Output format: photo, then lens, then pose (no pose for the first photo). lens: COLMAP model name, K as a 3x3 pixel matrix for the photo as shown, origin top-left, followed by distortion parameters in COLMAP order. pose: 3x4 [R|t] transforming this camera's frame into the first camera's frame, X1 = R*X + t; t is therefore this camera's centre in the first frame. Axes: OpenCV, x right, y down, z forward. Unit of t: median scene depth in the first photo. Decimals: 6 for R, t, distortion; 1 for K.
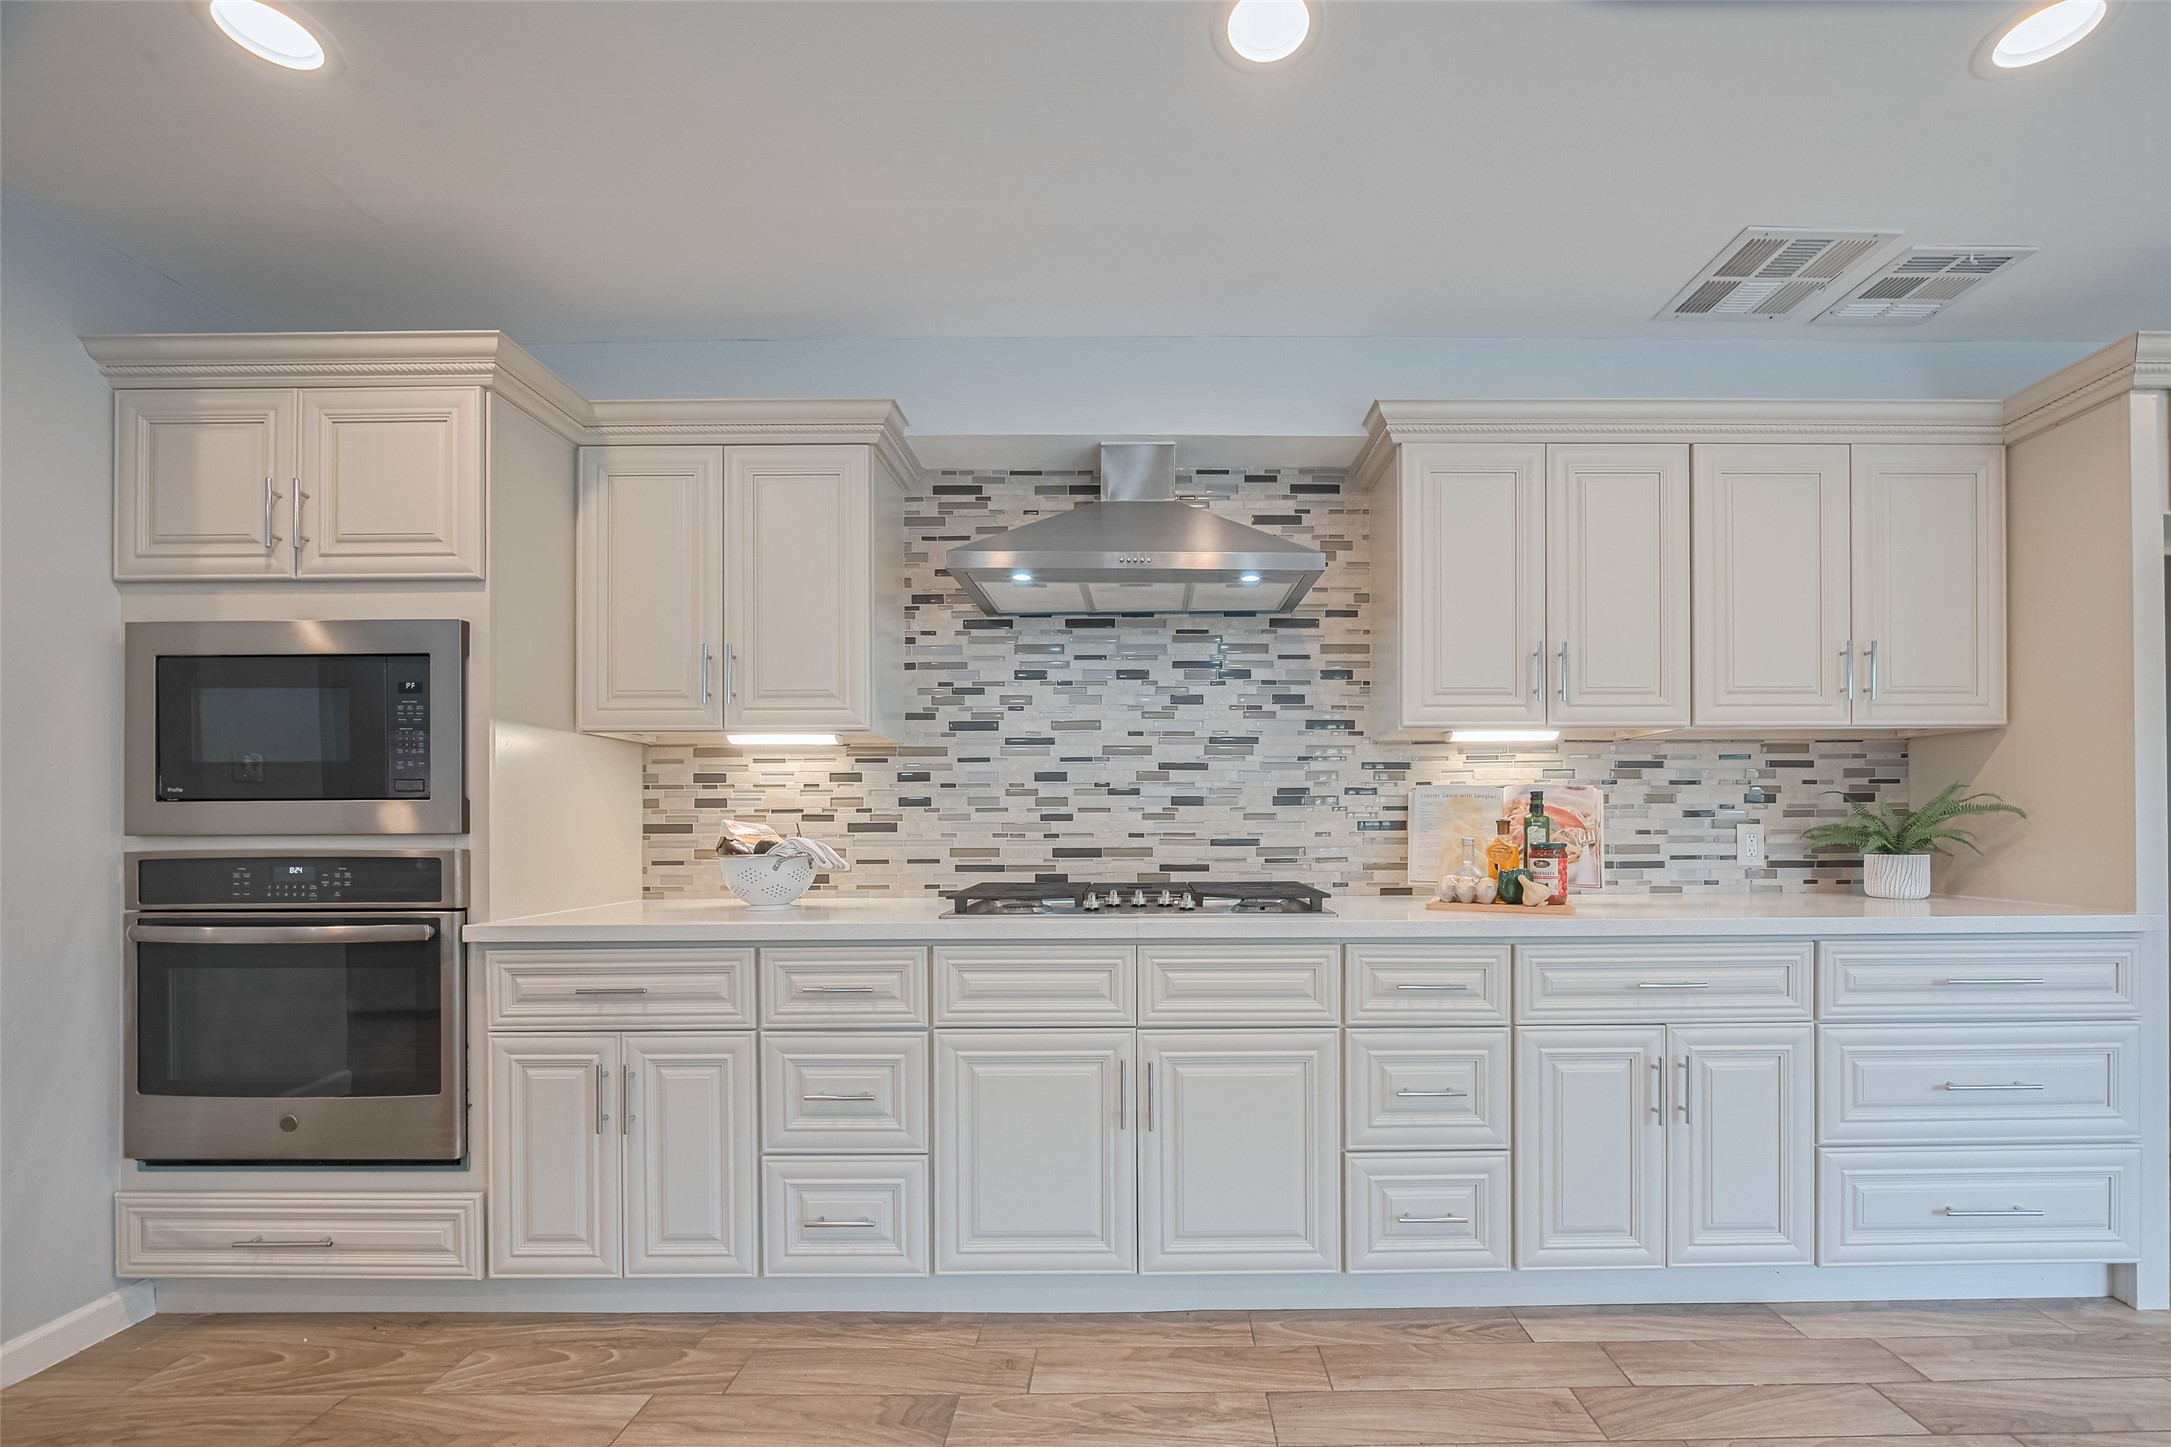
lens RADIAL K [[839.2, 0, 1169.3], [0, 839.2, 809.0], [0, 0, 1]] dist [-0.002263, -0.000056]
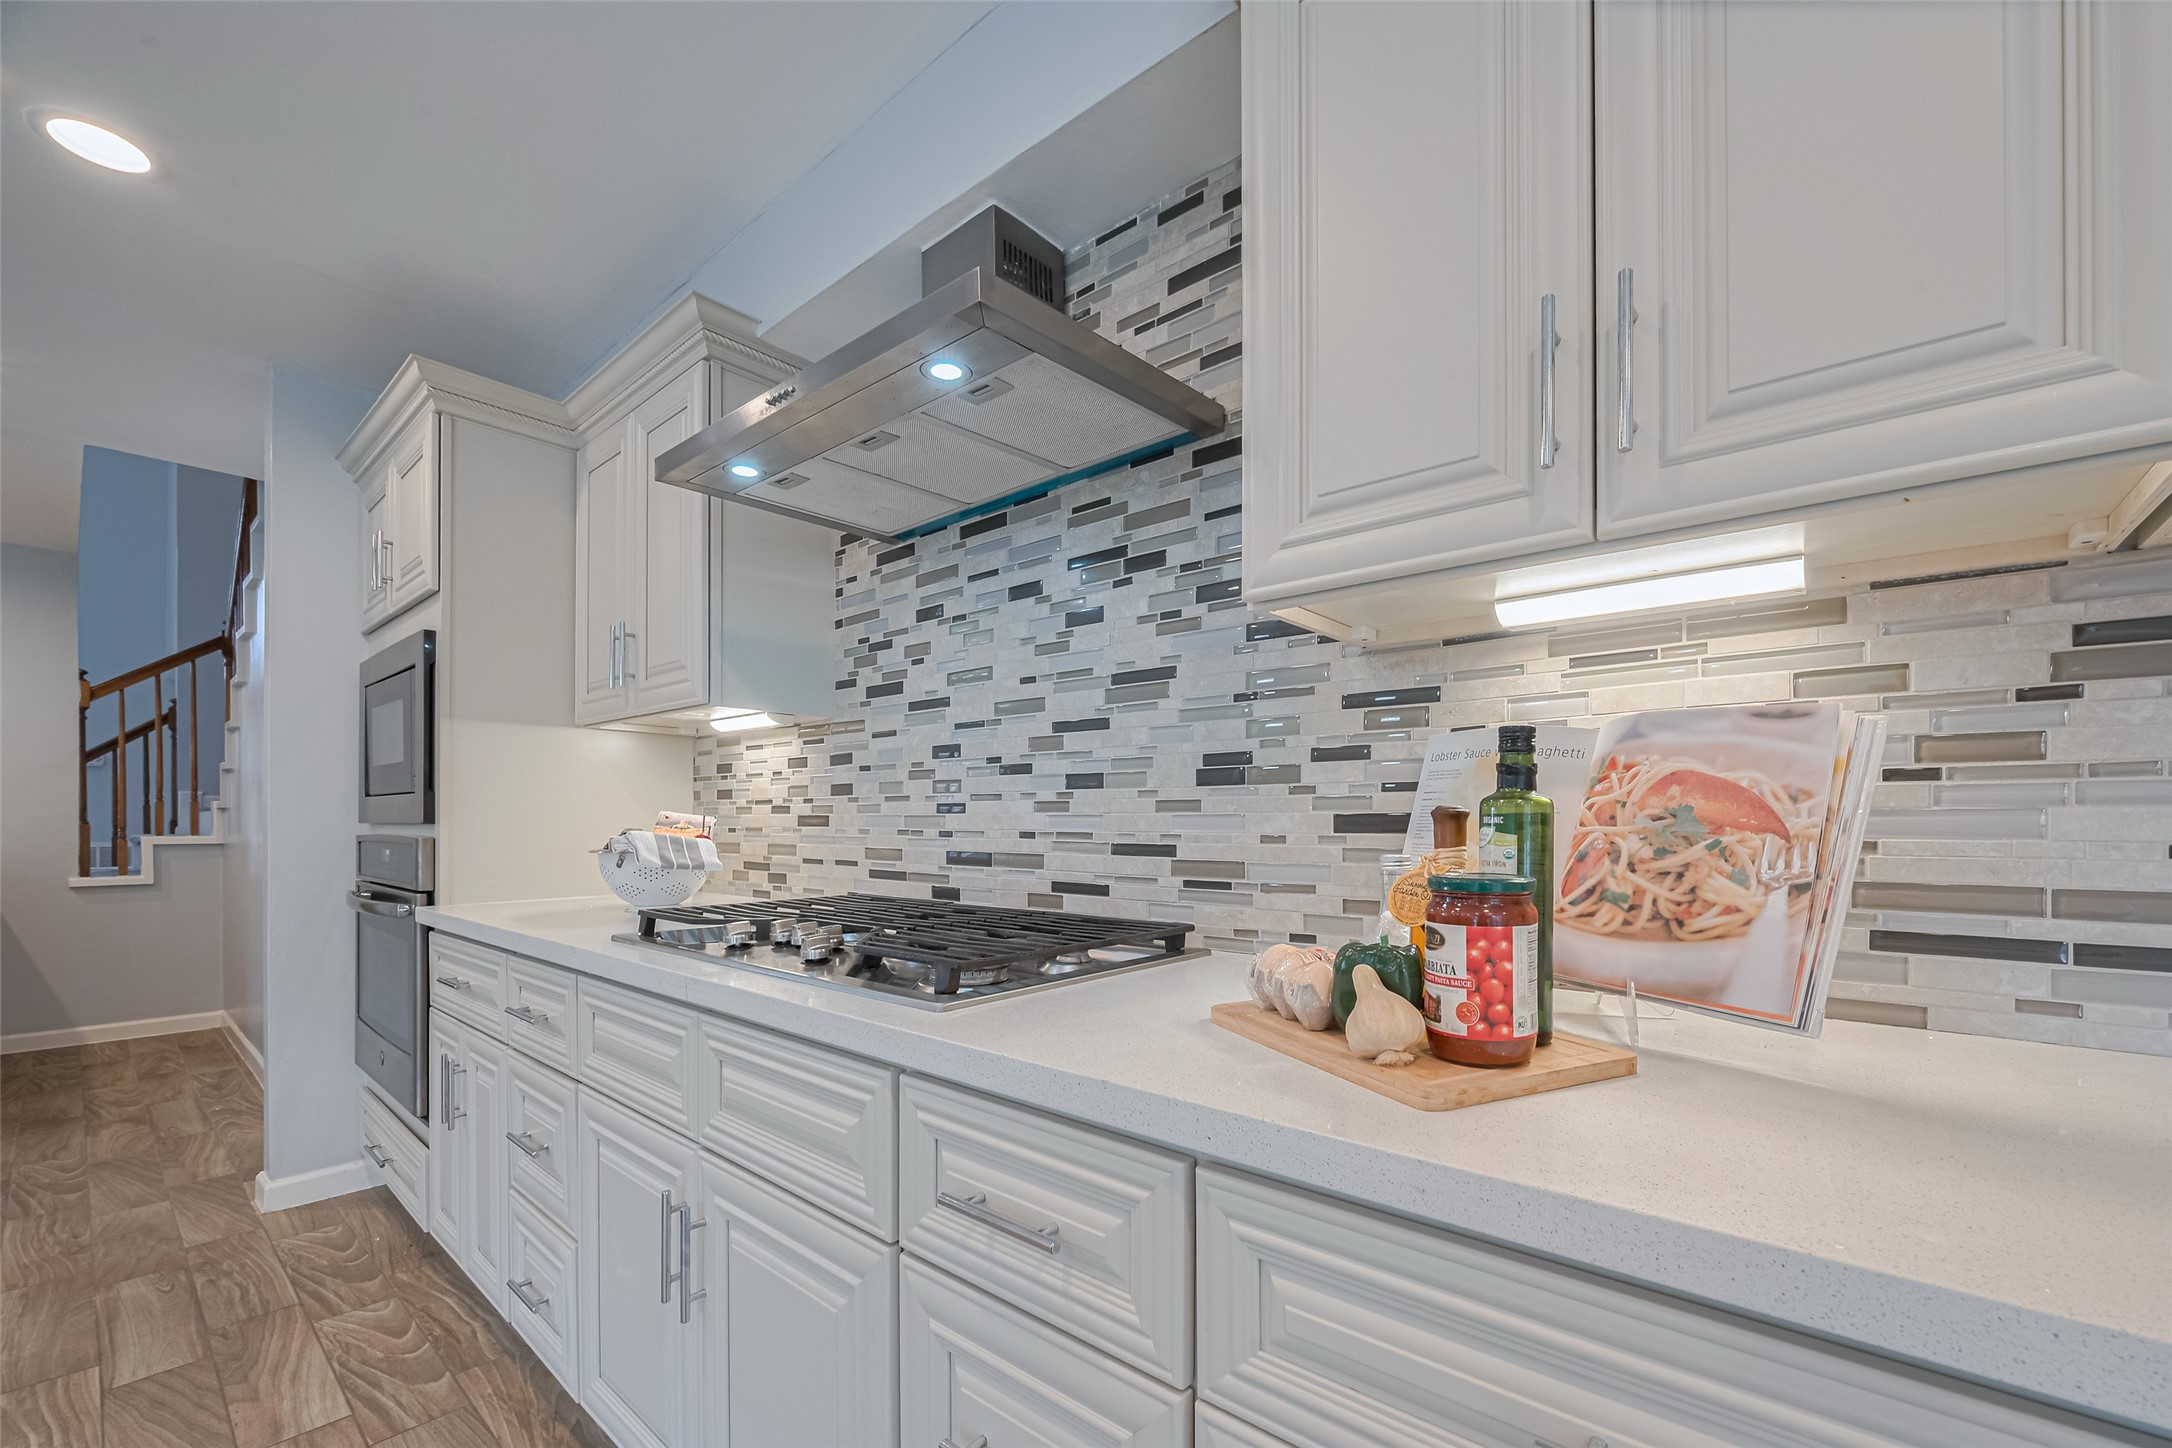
lens RADIAL K [[883.6, 0, 1096.6], [0, 883.6, 814.7], [0, 0, 1]] dist [-0.007001, -0.000591]
pose [[0.784254, 0.001795, -0.620437, 0.431934], [0.005739, 0.999932, 0.010147, 0.008650], [0.620413, -0.011519, 0.784190, 0.491914]]
